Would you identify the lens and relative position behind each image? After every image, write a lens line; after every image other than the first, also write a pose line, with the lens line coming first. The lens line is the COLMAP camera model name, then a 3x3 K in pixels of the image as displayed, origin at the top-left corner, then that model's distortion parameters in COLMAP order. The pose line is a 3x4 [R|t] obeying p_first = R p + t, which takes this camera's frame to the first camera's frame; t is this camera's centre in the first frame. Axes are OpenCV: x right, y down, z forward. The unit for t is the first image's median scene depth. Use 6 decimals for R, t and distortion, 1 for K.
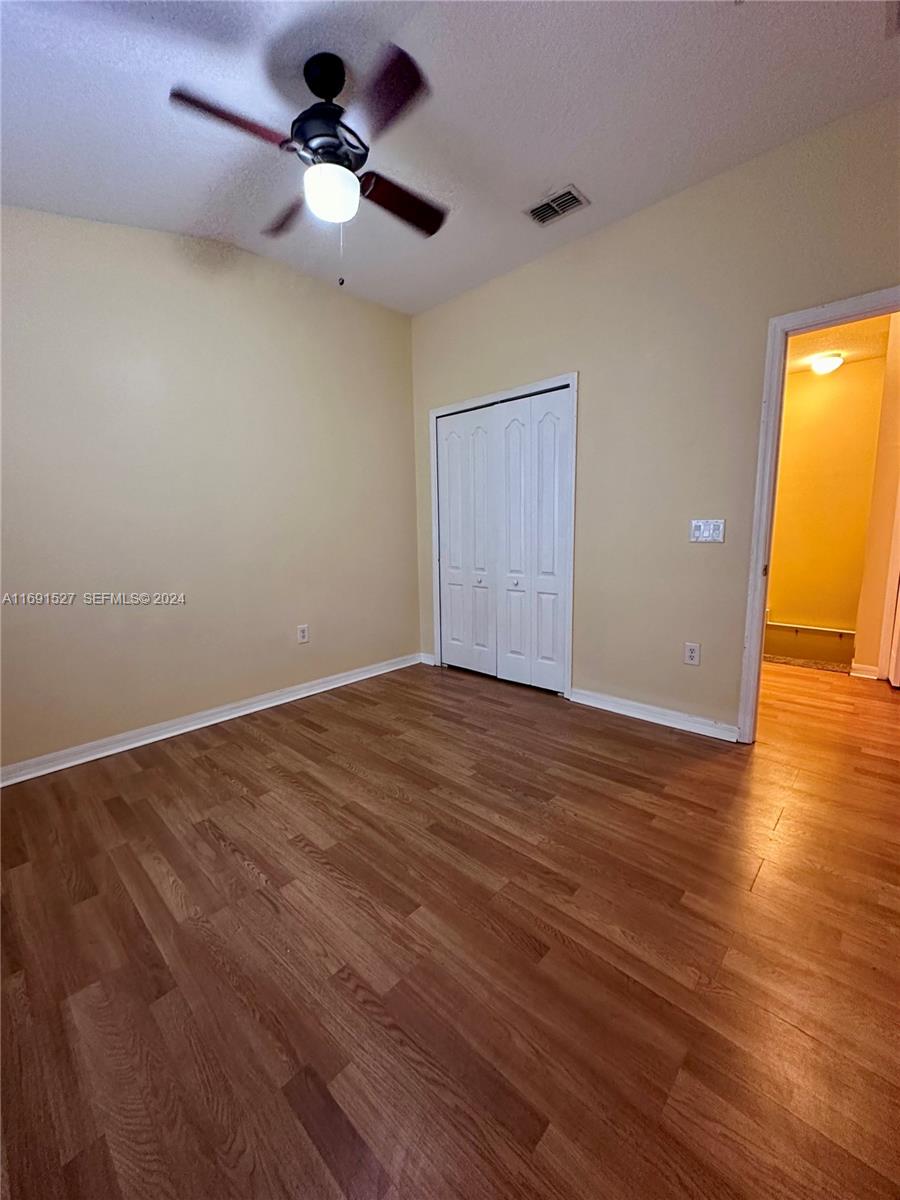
lens RADIAL K [[475.8, 0, 450.0], [0, 475.8, 600.0], [0, 0, 1]] dist [-0.000537, -0.000127]
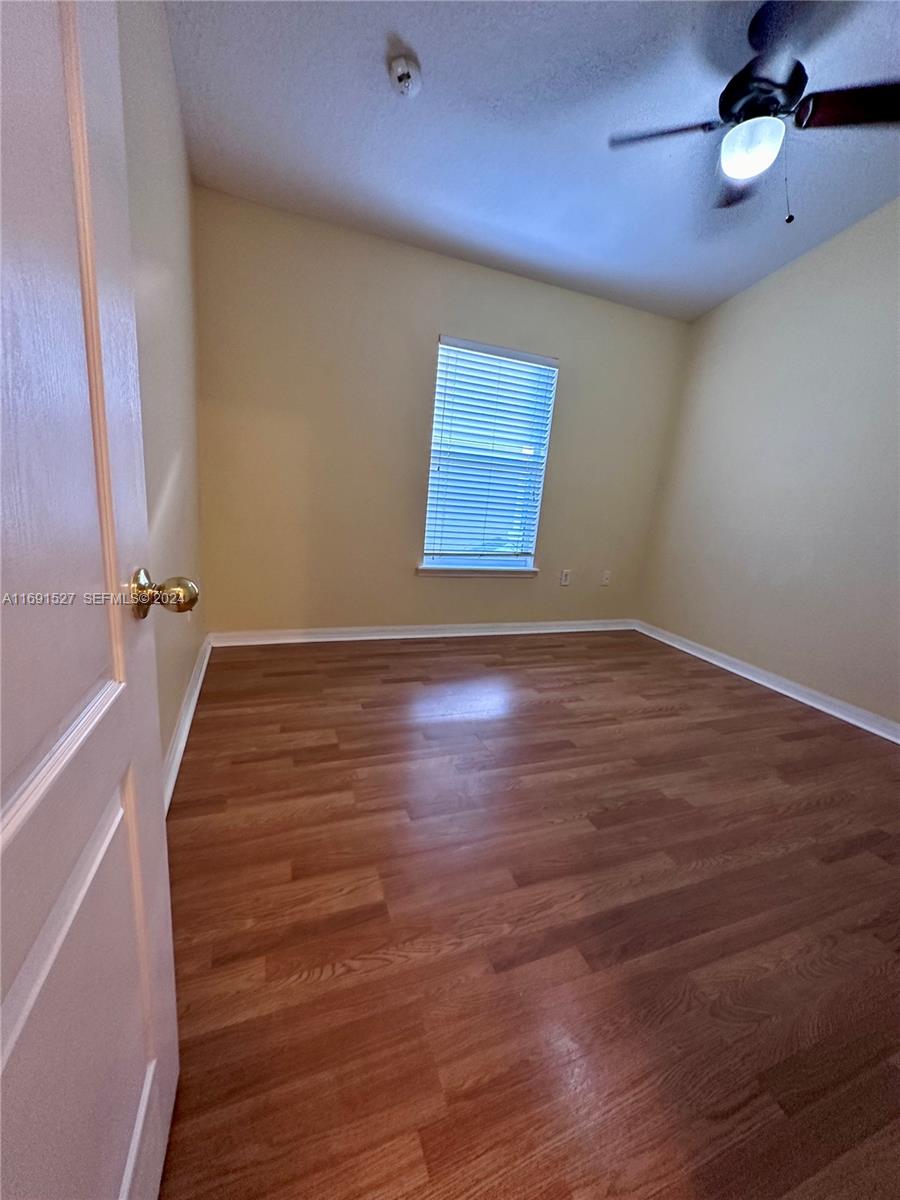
lens RADIAL K [[475.8, 0, 450.0], [0, 475.8, 600.0], [0, 0, 1]] dist [-0.000537, -0.000127]
pose [[-0.432131, 0.193512, -0.880804, 0.906533], [-0.214293, 0.926696, 0.308728, -0.117890], [0.875980, 0.322161, -0.358986, 0.919922]]
